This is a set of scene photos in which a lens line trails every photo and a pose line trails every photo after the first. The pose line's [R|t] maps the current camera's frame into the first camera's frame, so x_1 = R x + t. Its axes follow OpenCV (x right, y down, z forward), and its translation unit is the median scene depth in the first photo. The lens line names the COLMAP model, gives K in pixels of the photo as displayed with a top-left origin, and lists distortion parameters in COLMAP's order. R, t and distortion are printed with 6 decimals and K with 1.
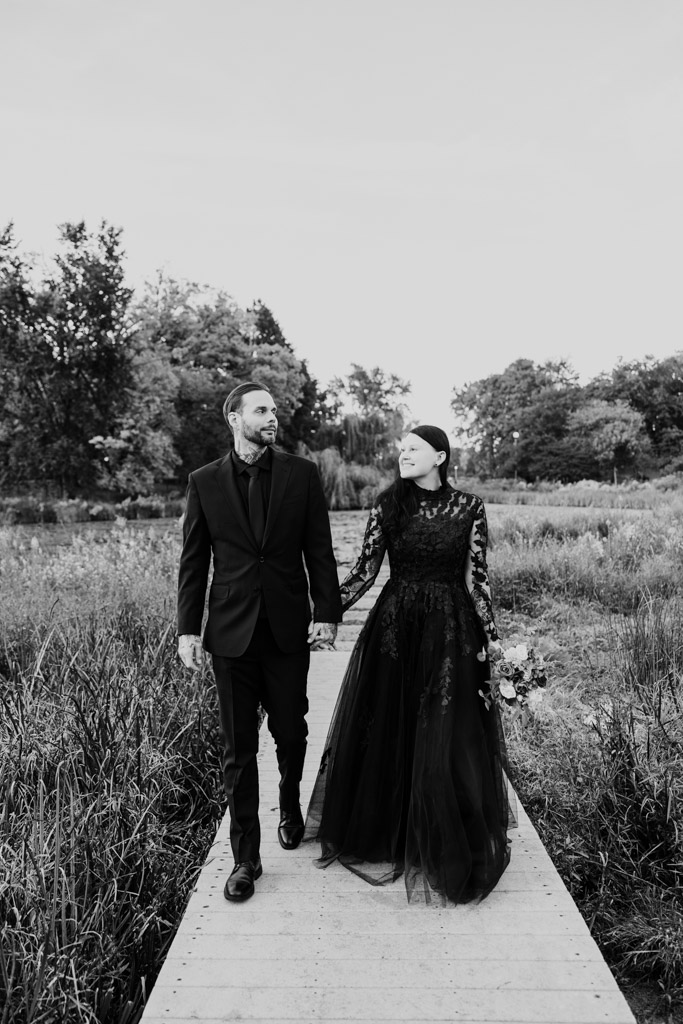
lens RADIAL K [[809.2, 0, 341.5], [0, 809.2, 512.0], [0, 0, 1]] dist [-0.082848, 0.000286]
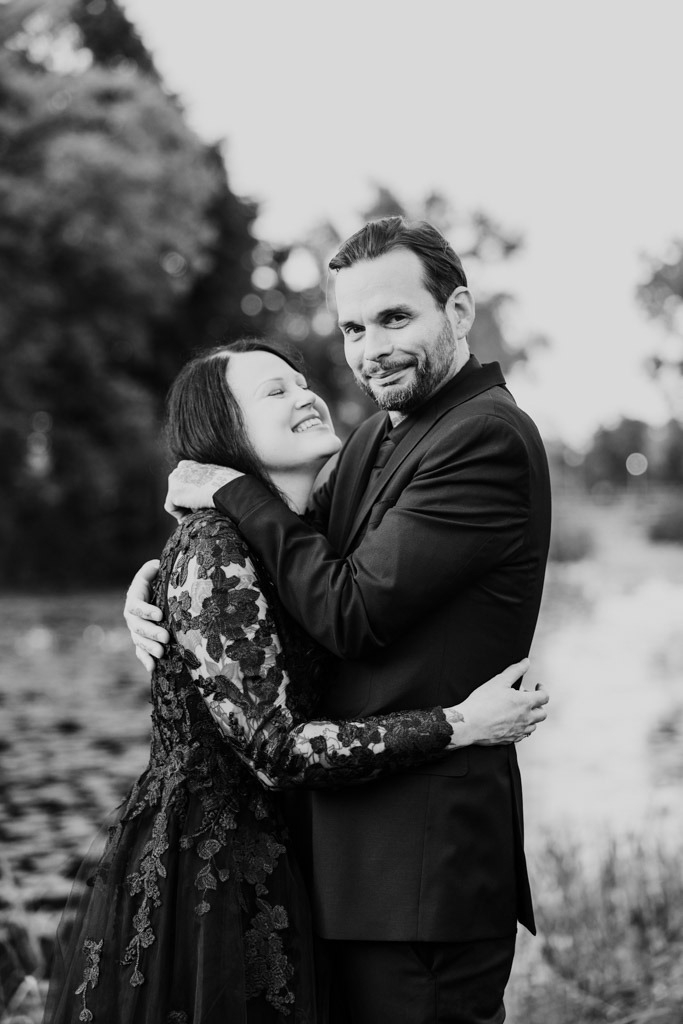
lens RADIAL K [[1997.9, 0, 341.5], [0, 1997.9, 512.0], [0, 0, 1]] dist [-0.003453, -0.040410]
pose [[0.999997, 0.000046, -0.002280, 0.005685], [-0.000122, 0.999445, -0.033300, -0.003922], [0.002277, 0.033300, 0.999443, 0.163860]]
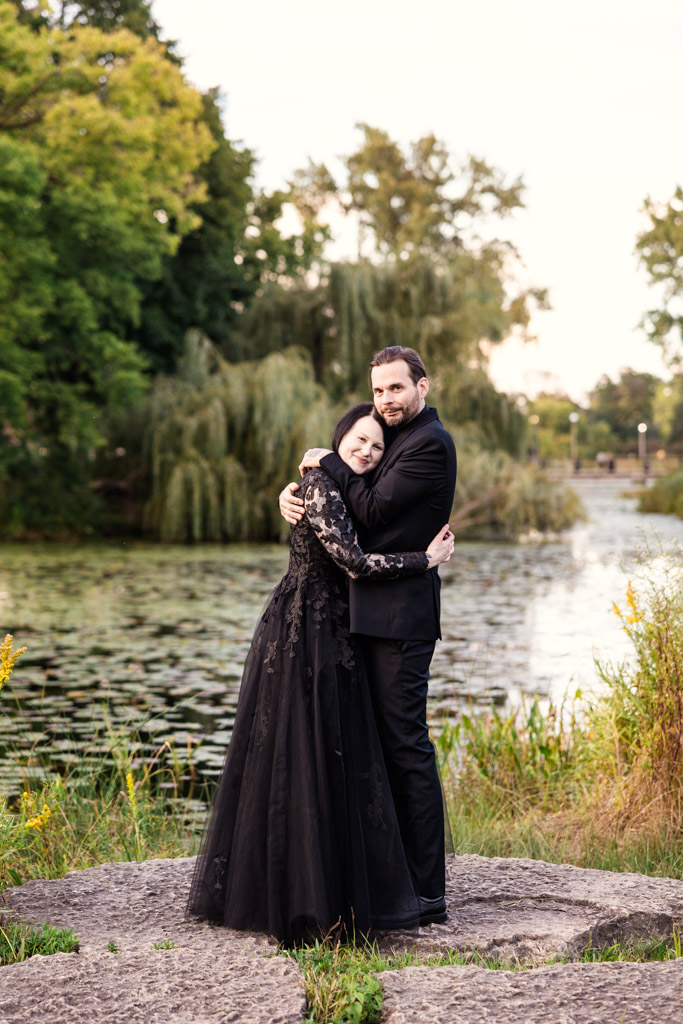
lens RADIAL K [[2187.7, 0, 341.5], [0, 2187.7, 512.0], [0, 0, 1]] dist [0.020041, 0.073352]
pose [[0.999865, 0.014953, 0.006779, 0.003245], [-0.014850, 0.999777, -0.015027, -0.001541], [-0.007002, 0.014924, 0.999864, 0.093179]]
